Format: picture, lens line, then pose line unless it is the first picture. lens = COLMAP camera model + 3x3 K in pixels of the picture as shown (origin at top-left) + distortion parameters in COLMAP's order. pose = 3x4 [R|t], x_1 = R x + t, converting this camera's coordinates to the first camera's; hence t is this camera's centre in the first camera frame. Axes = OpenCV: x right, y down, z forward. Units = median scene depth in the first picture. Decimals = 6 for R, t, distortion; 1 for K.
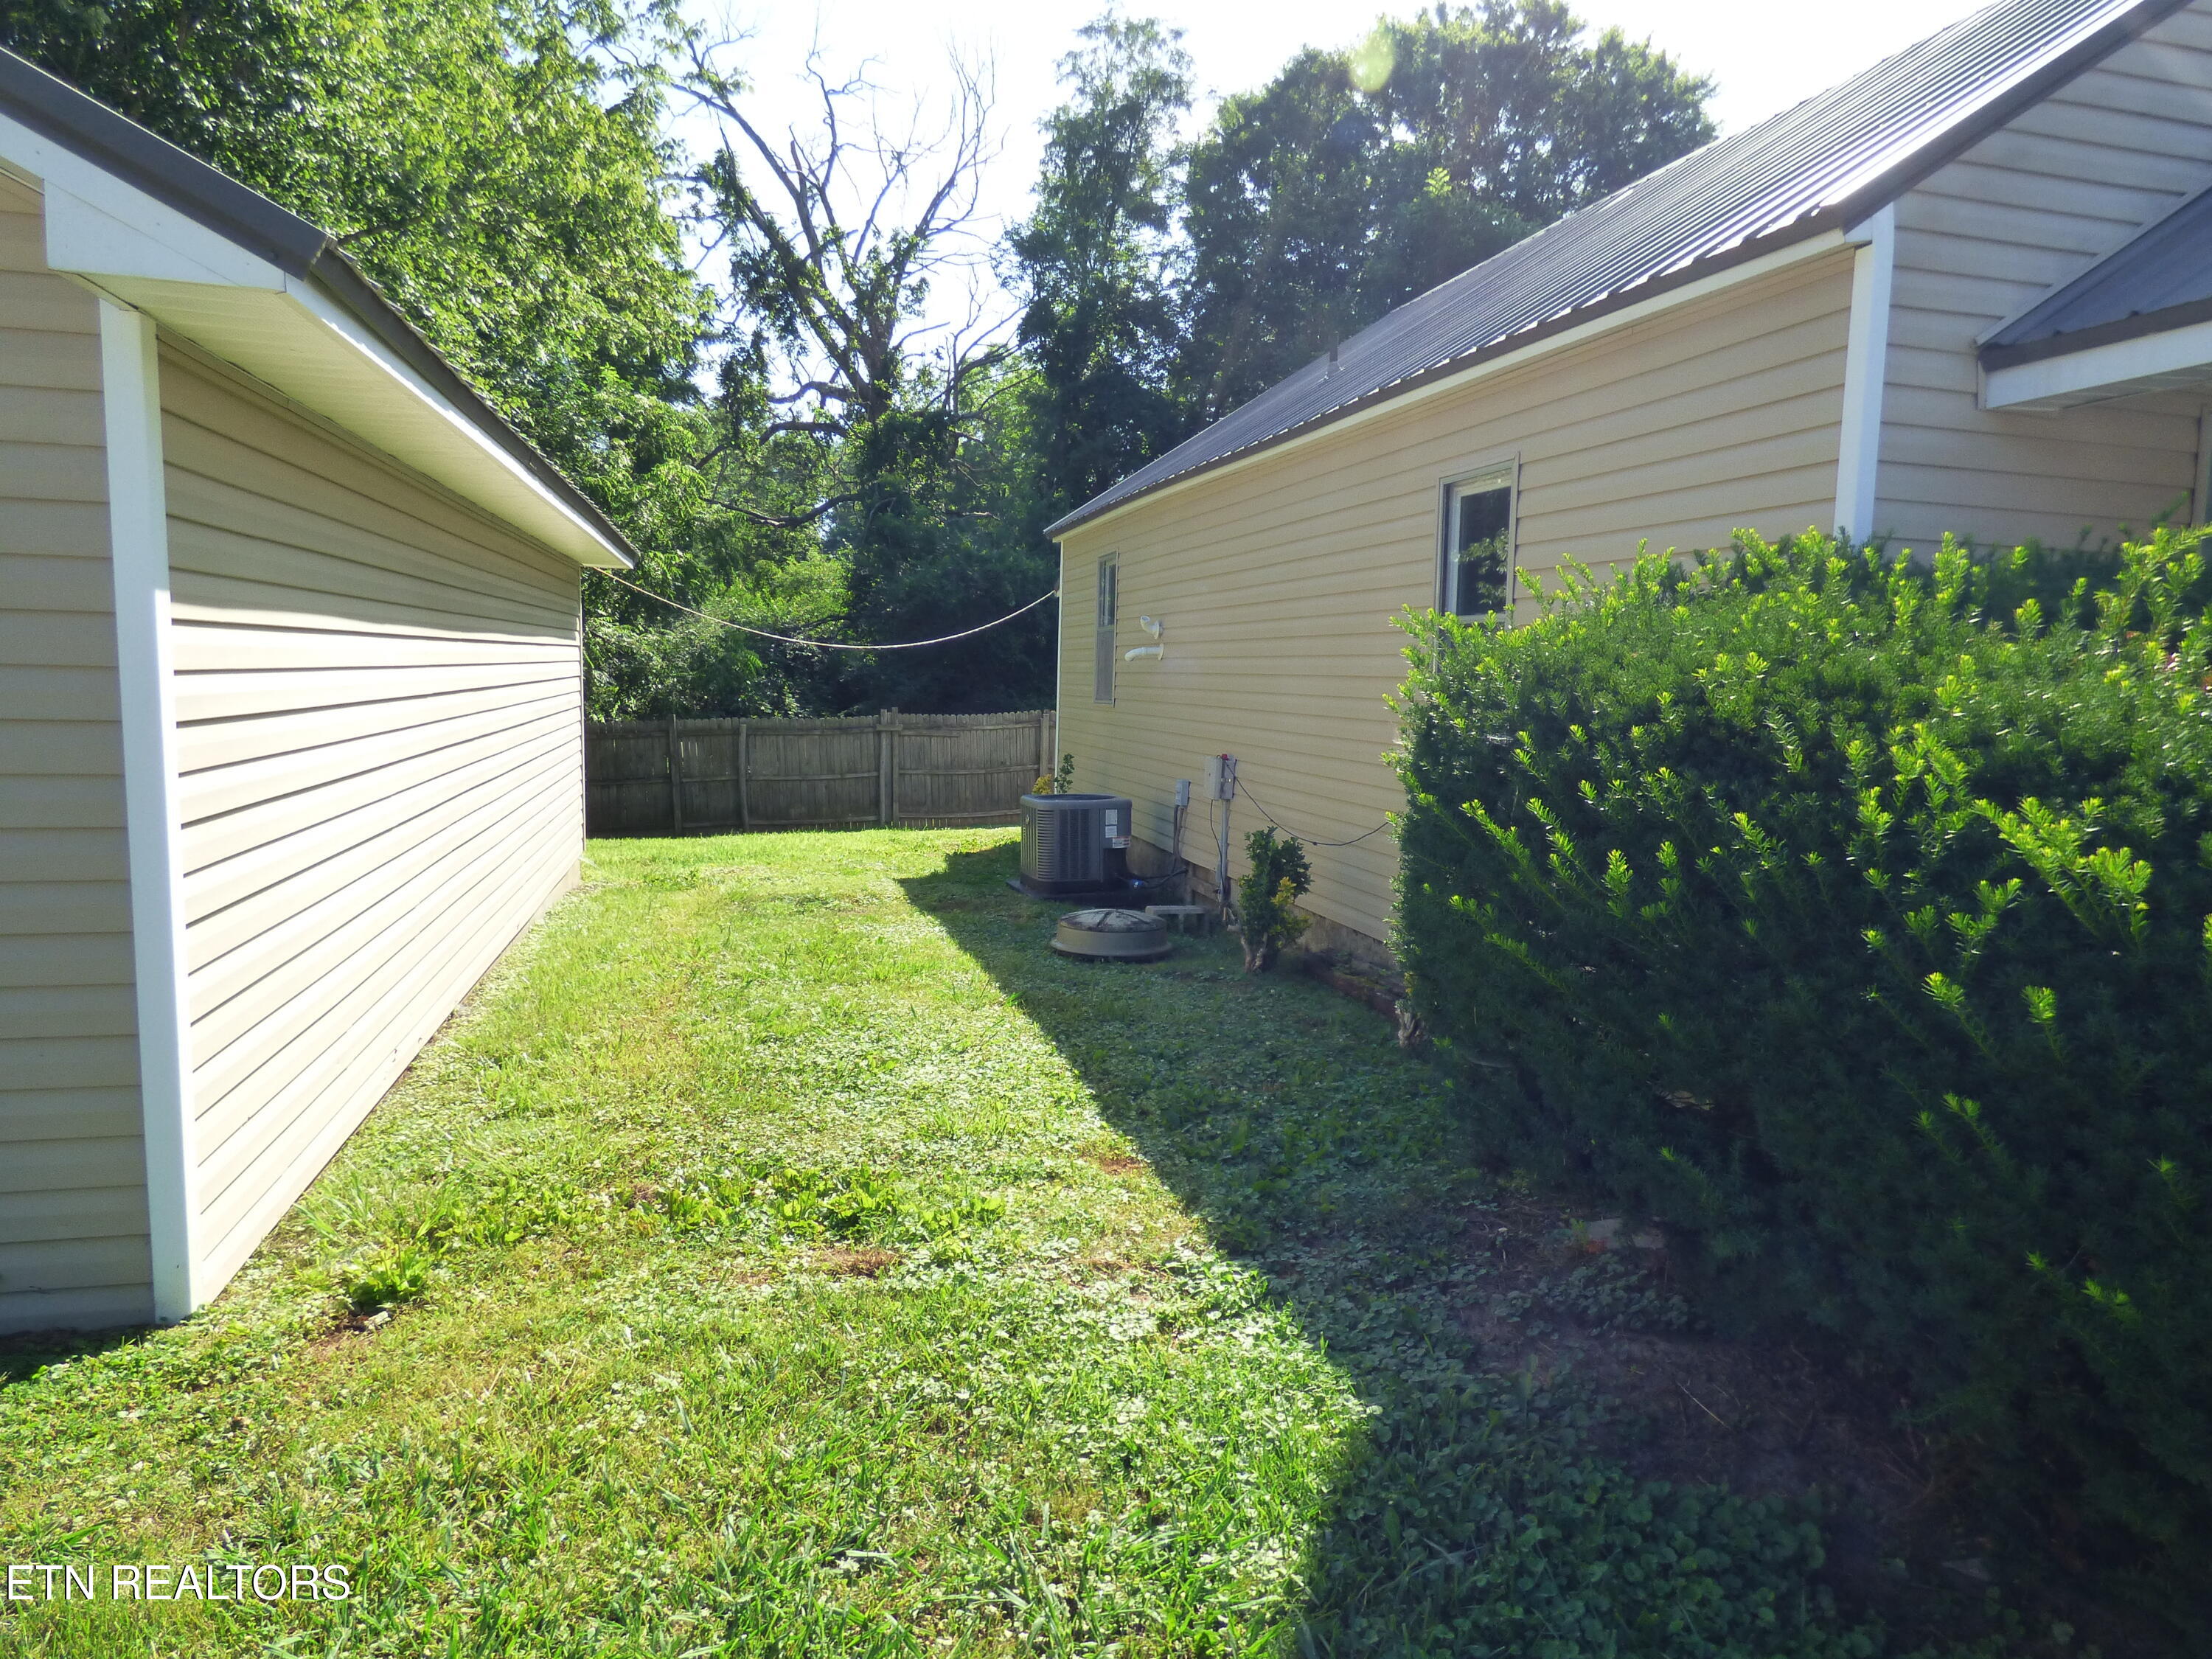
lens RADIAL K [[1335.3, 0, 1106.2], [0, 1335.3, 834.3], [0, 0, 1]] dist [-0.013716, -0.001667]
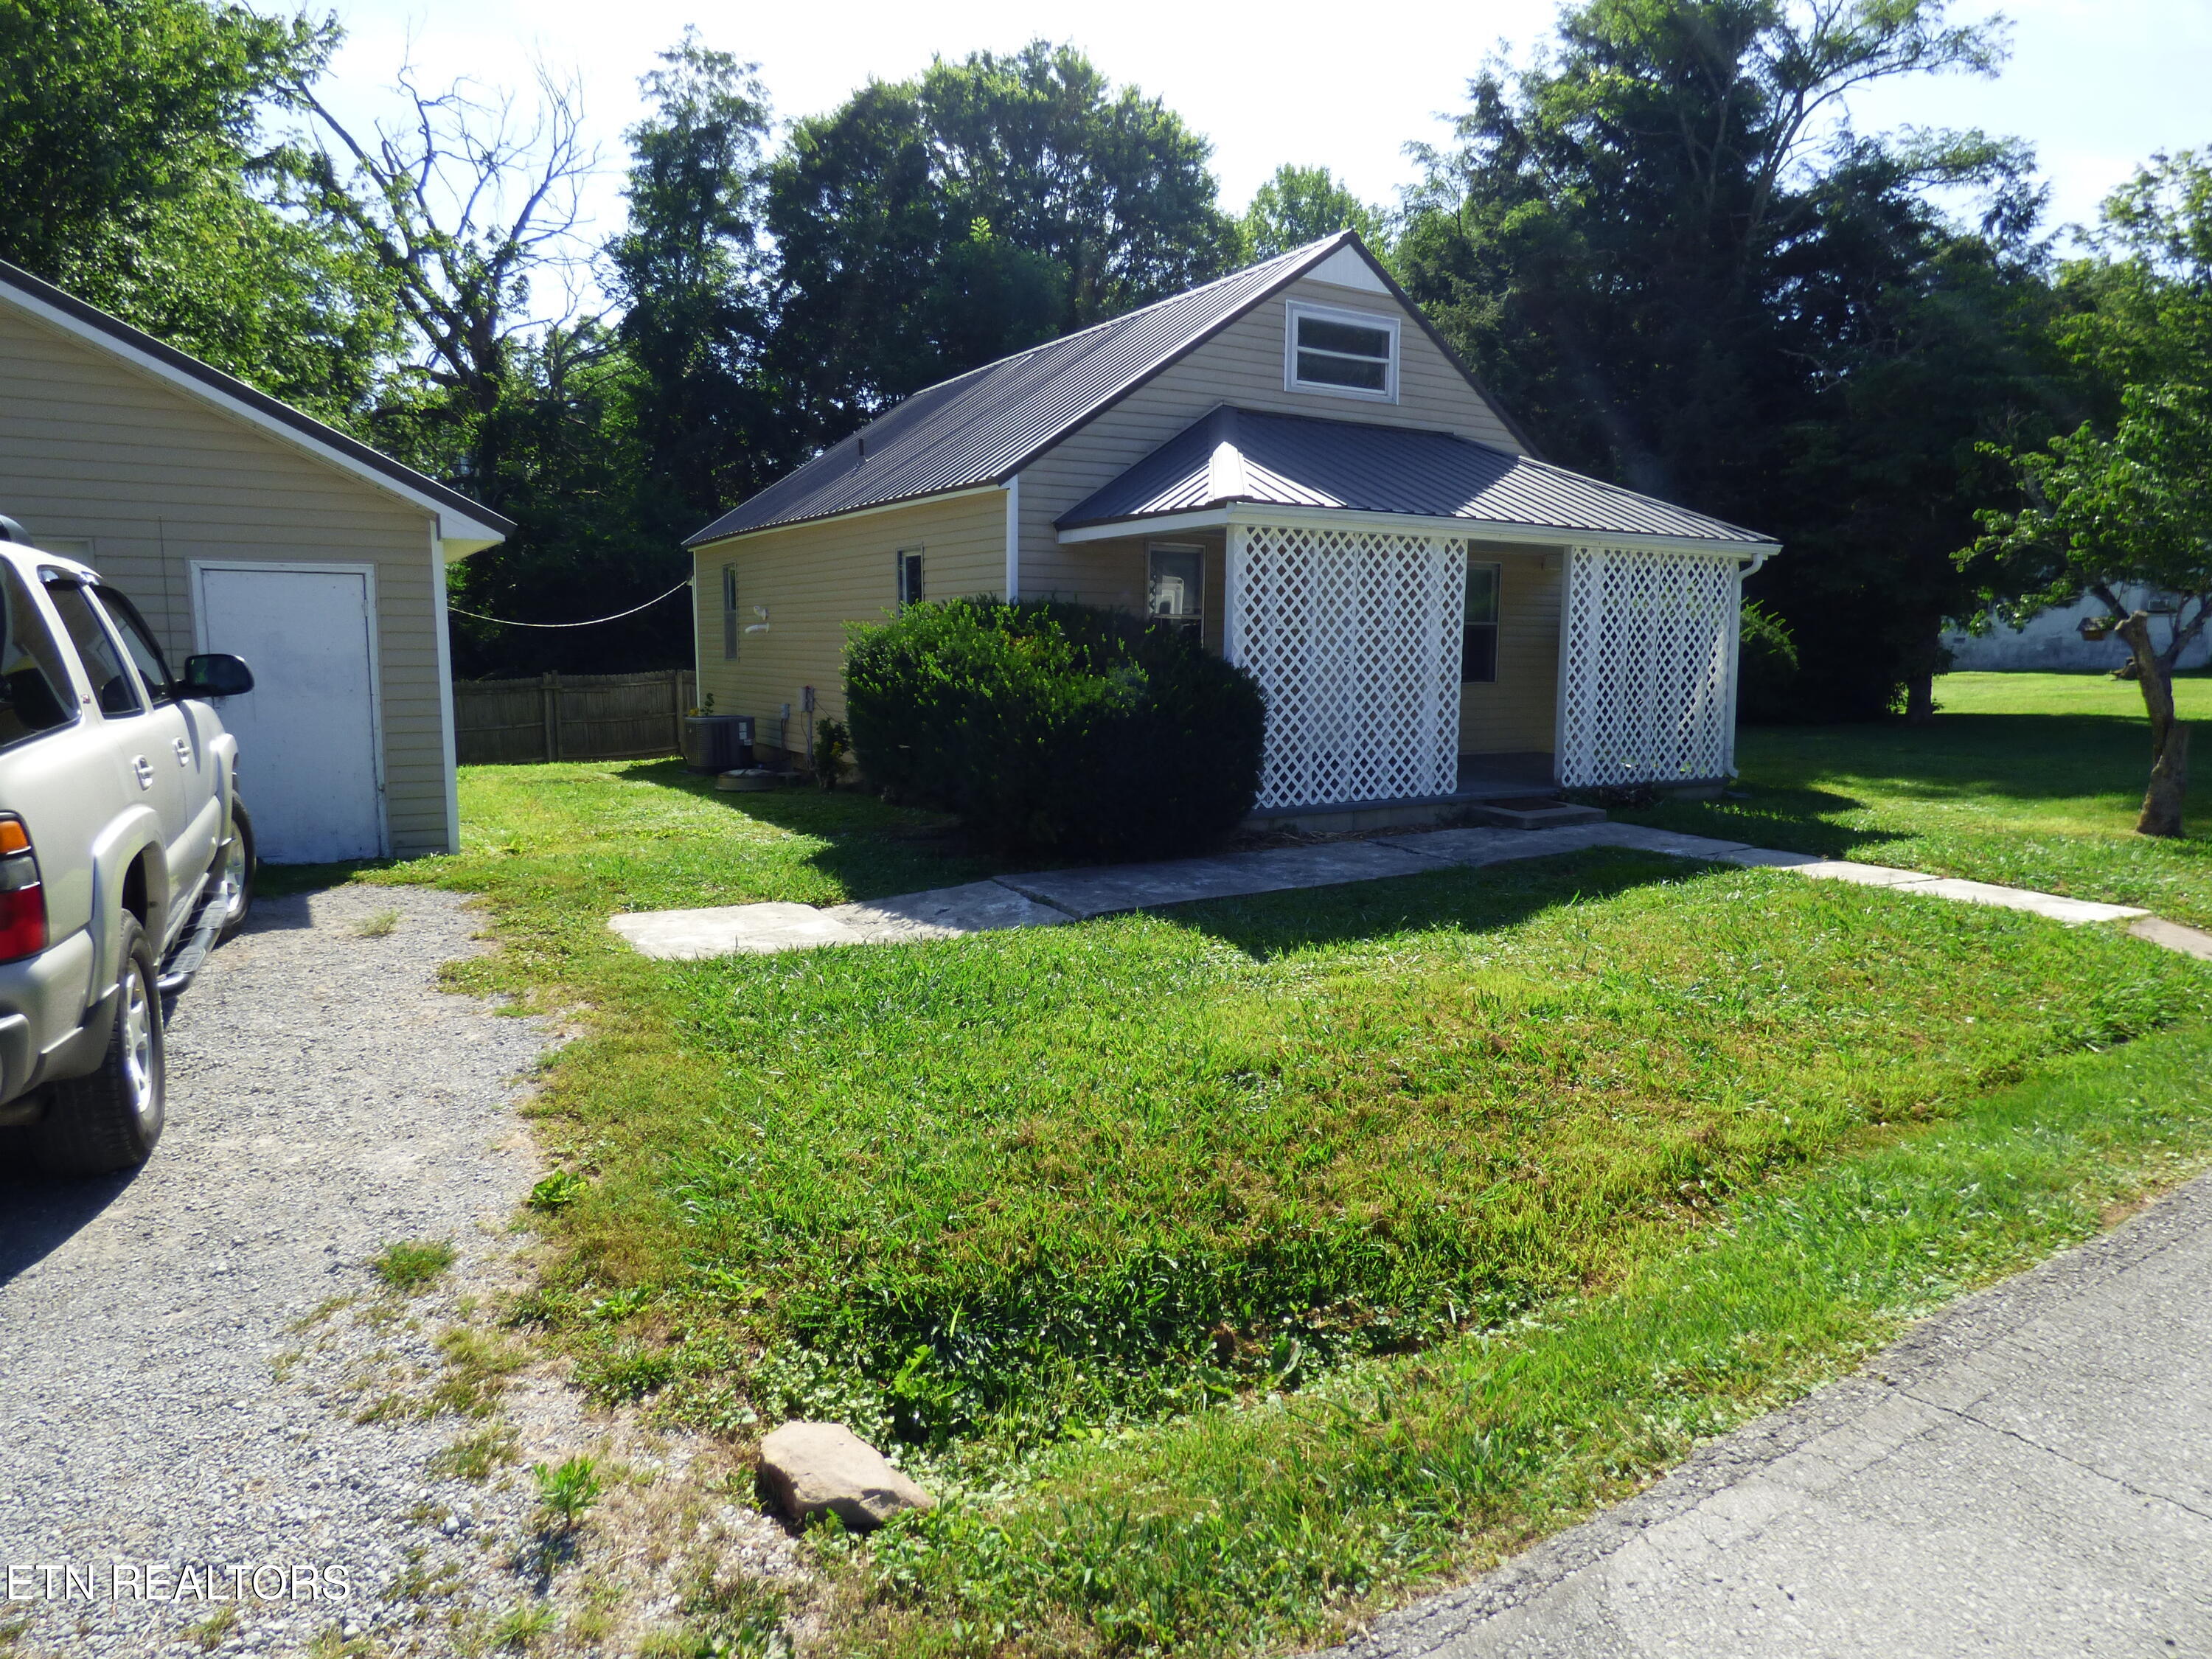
lens RADIAL K [[1335.3, 0, 1120.9], [0, 1335.3, 832.4], [0, 0, 1]] dist [-0.013716, -0.001667]
pose [[0.956915, -0.059305, 0.284247, -0.005983], [0.051472, 0.998062, 0.034956, 0.019995], [-0.285769, -0.018819, 0.958114, -0.175599]]
